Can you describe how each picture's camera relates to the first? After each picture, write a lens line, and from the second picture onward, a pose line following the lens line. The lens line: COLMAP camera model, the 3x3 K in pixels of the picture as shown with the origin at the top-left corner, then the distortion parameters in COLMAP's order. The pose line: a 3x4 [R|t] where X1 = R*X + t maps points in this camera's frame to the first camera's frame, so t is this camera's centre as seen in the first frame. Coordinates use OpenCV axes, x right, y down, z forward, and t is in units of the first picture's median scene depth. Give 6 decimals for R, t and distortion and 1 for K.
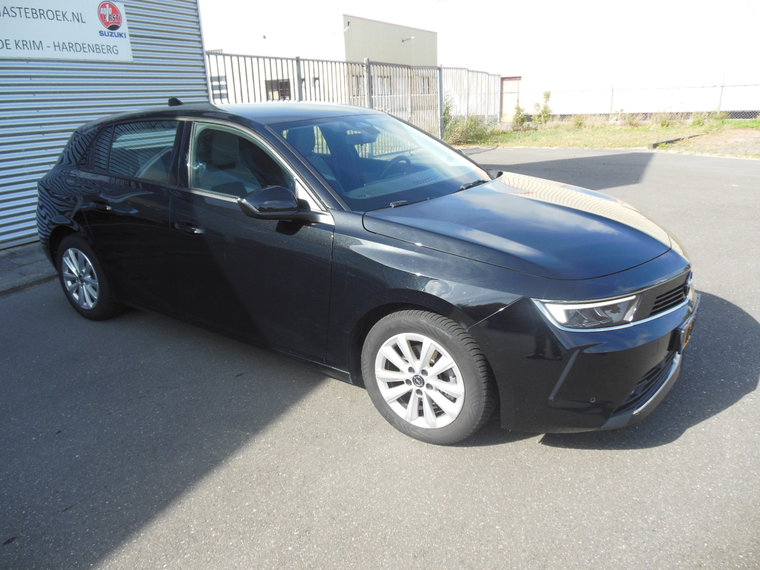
lens RADIAL K [[570.7, 0, 373.1], [0, 570.7, 280.3], [0, 0, 1]] dist [-0.029007, 0.046608]
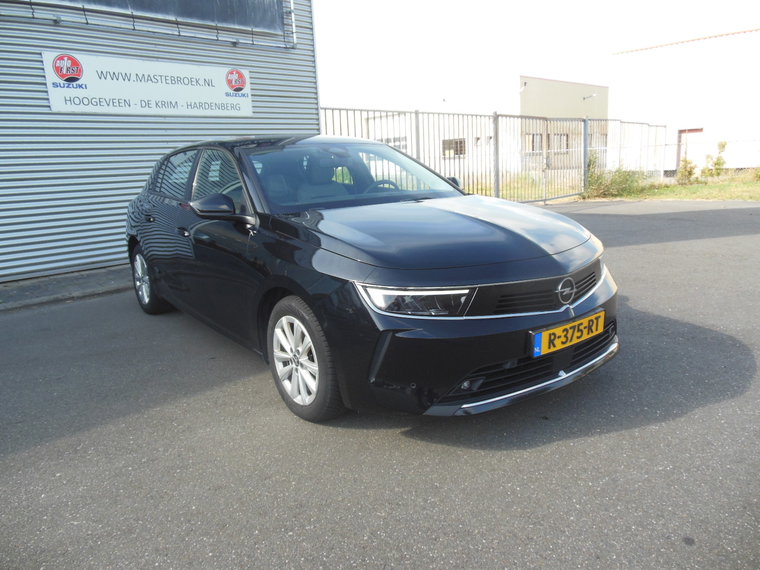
lens RADIAL K [[570.7, 0, 385.4], [0, 570.7, 282.2], [0, 0, 1]] dist [-0.029007, 0.046608]
pose [[0.950747, 0.053193, -0.305369, 0.234852], [-0.082977, 0.992886, -0.085391, 0.042099], [0.298655, 0.106524, 0.948398, -0.013672]]
